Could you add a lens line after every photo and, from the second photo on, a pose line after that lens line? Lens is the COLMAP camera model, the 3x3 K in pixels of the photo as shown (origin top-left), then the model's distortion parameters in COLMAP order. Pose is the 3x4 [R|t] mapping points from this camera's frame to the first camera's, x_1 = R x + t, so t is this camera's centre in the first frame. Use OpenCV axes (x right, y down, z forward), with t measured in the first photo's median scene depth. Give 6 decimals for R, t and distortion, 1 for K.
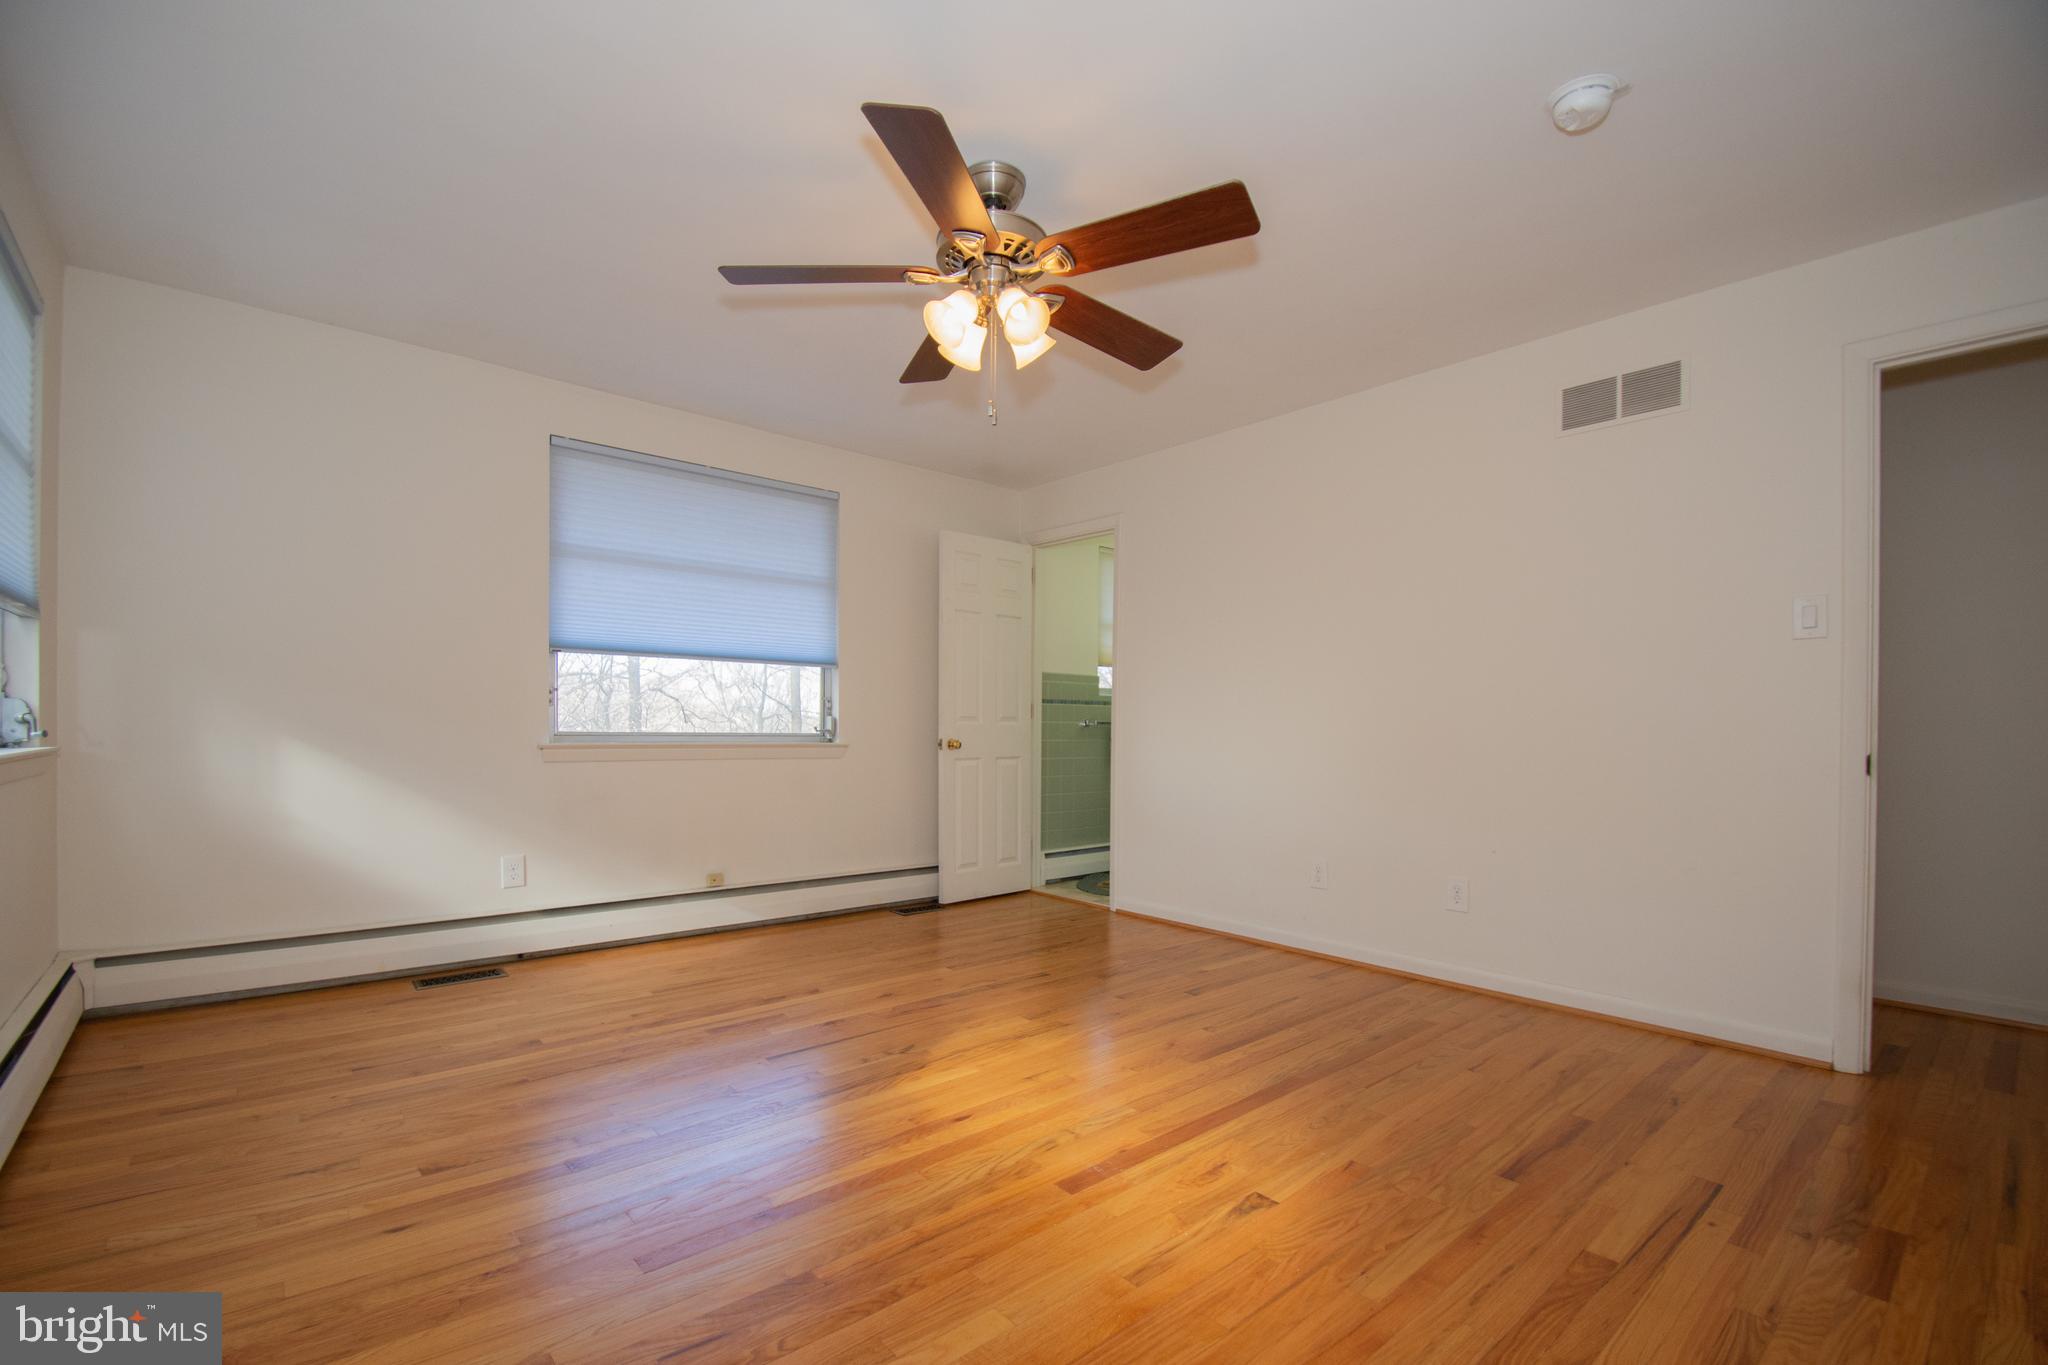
lens RADIAL K [[900.3, 0, 1018.1], [0, 900.3, 728.8], [0, 0, 1]] dist [0.002024, -0.005738]
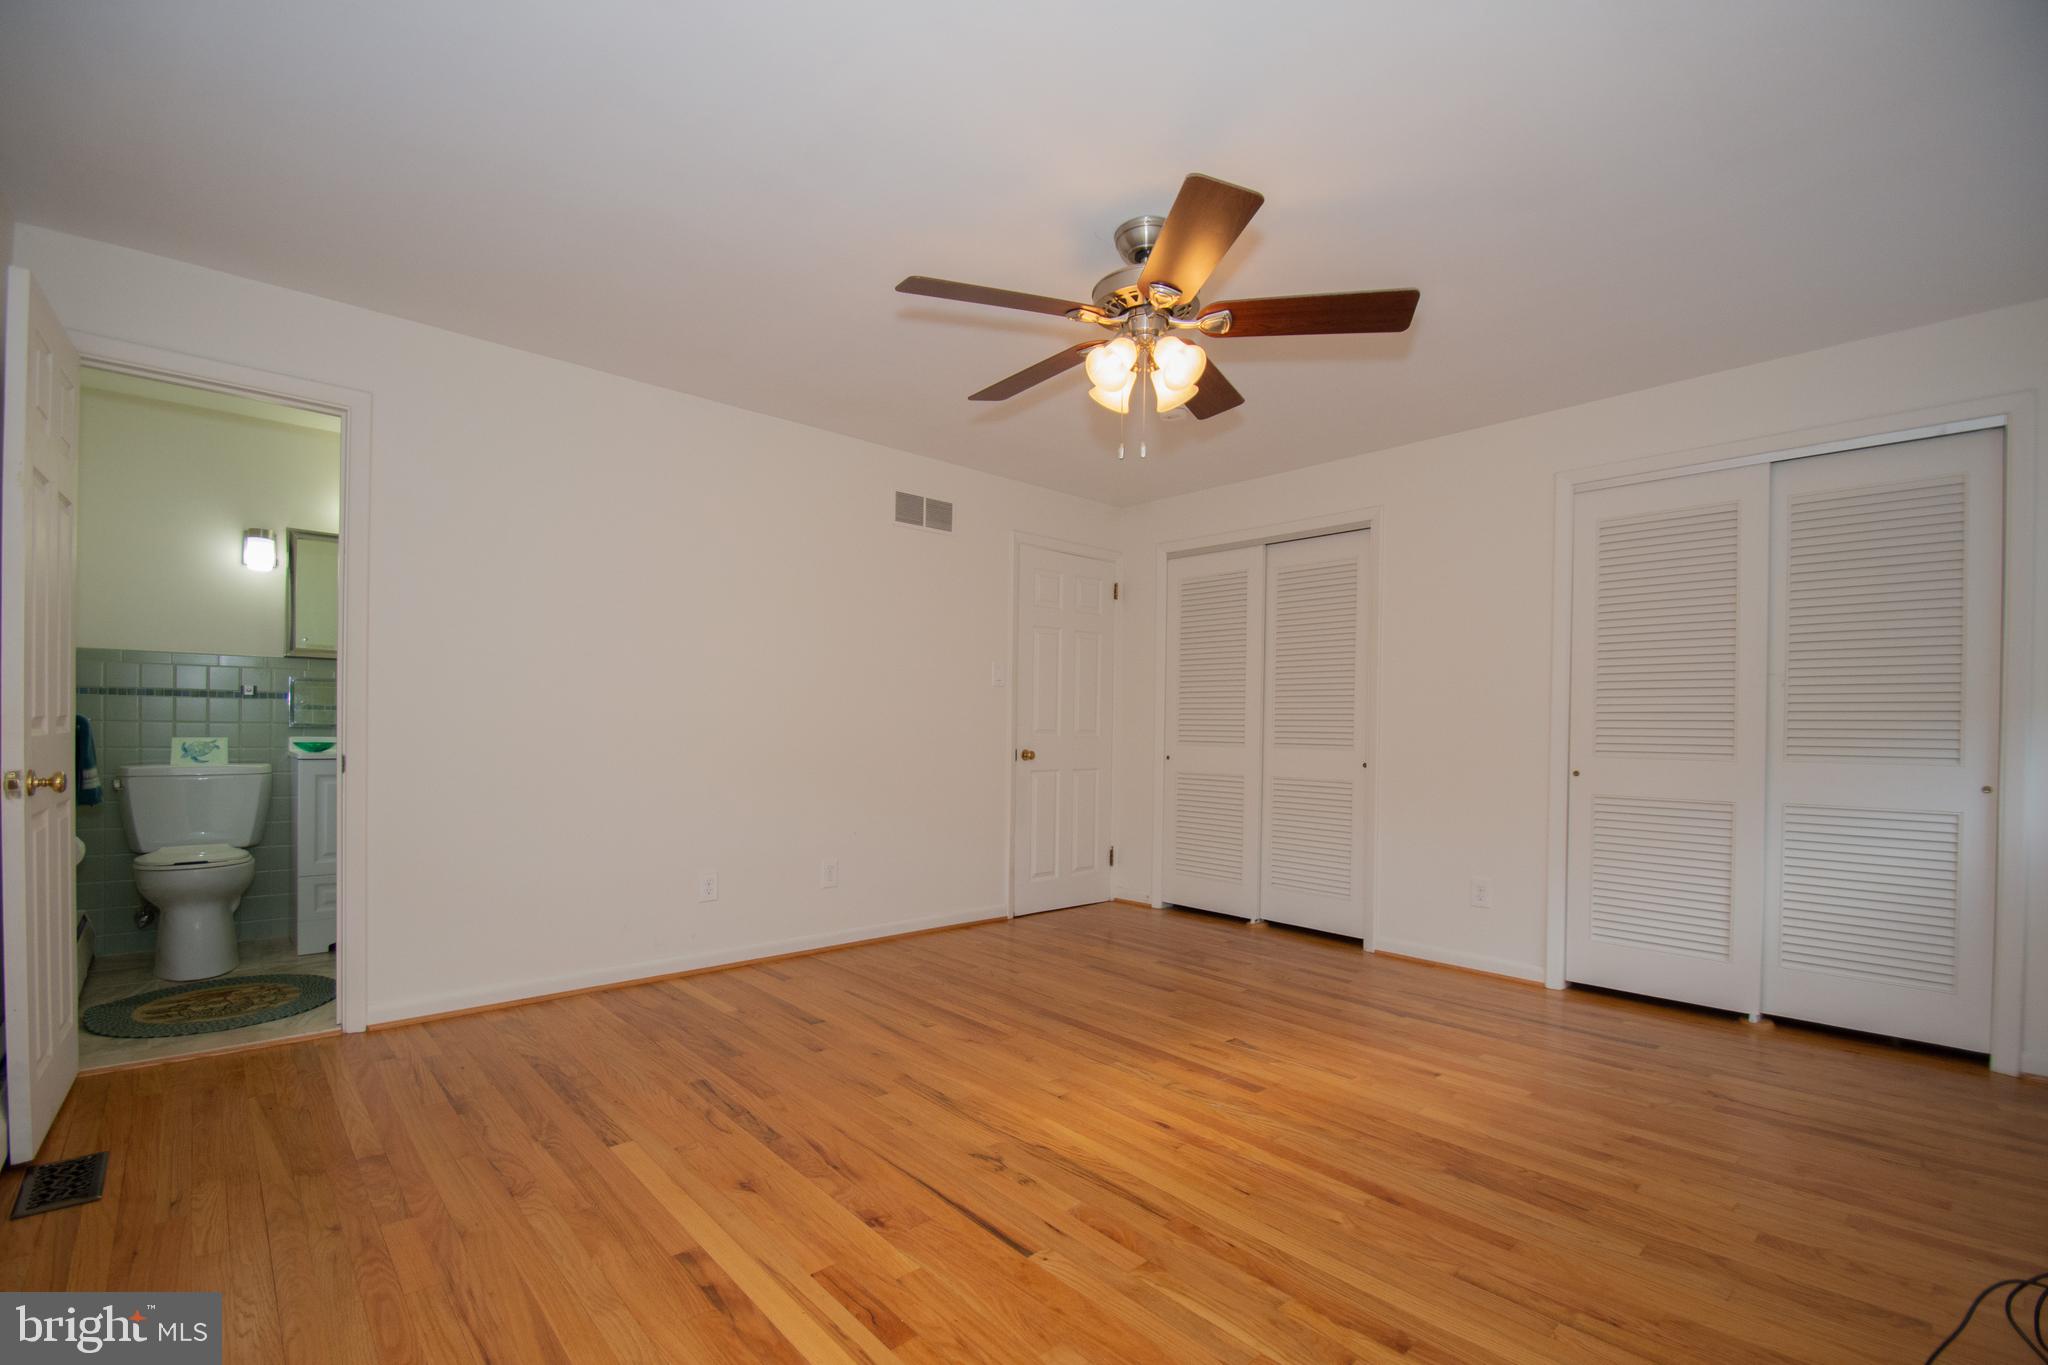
lens RADIAL K [[900.3, 0, 1000.5], [0, 900.3, 731.9], [0, 0, 1]] dist [0.002024, -0.005738]
pose [[-0.020851, -0.014380, 0.999679, -0.751843], [-0.011773, 0.999831, 0.014137, -0.027565], [-0.999713, -0.011474, -0.021016, 0.826729]]
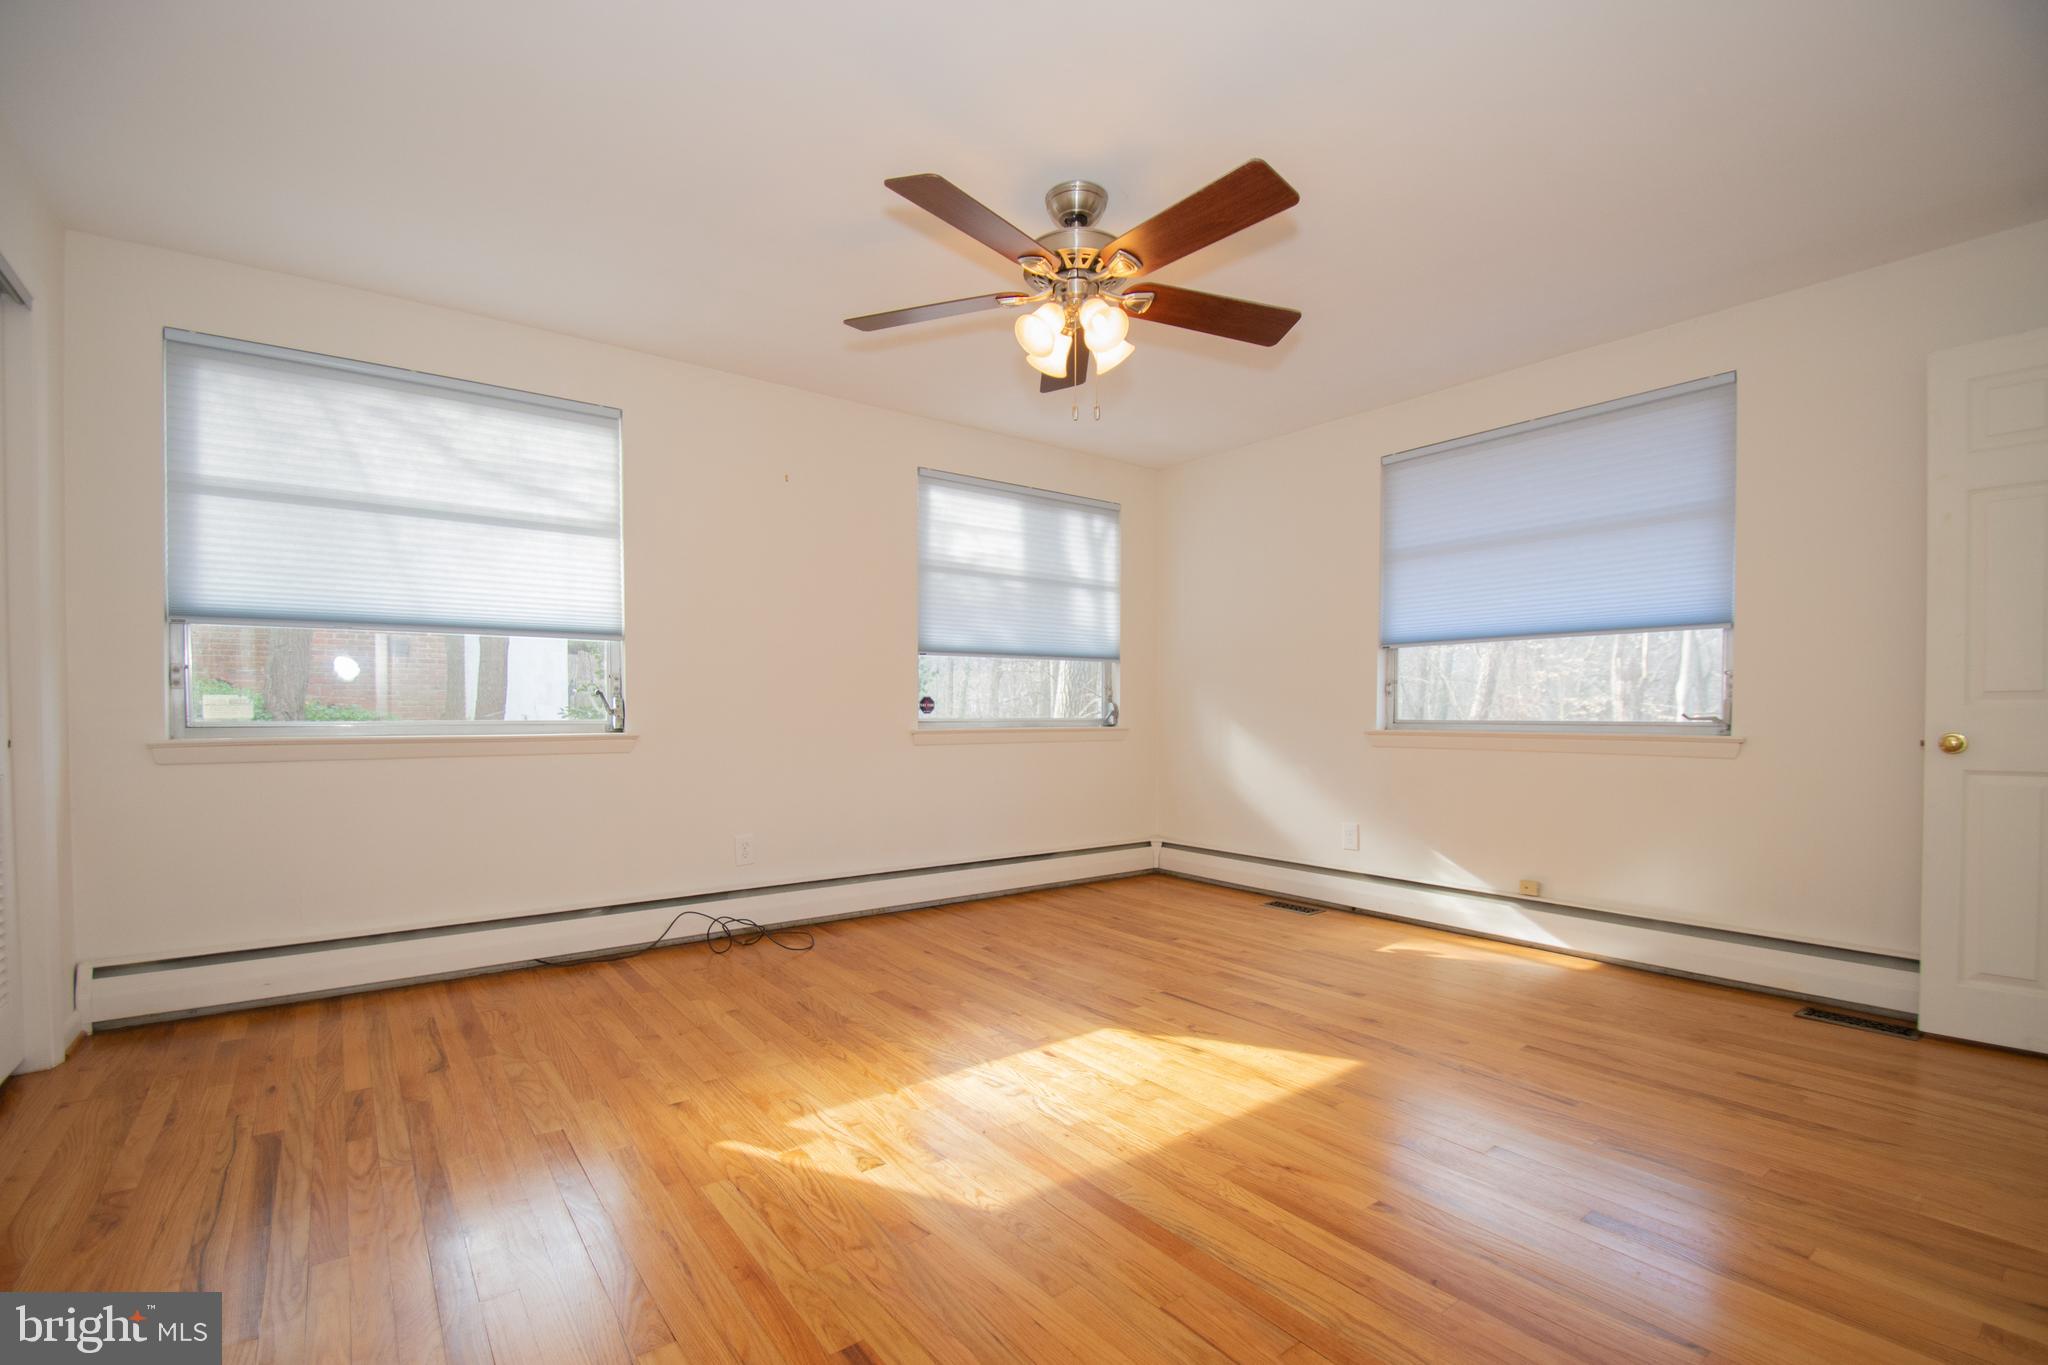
lens RADIAL K [[900.3, 0, 1006.6], [0, 900.3, 718.4], [0, 0, 1]] dist [0.002024, -0.005738]
pose [[-0.070238, -0.003392, -0.997525, 0.734346], [-0.002093, 0.999993, -0.003253, 0.007945], [0.997528, 0.001859, -0.070244, 0.697401]]
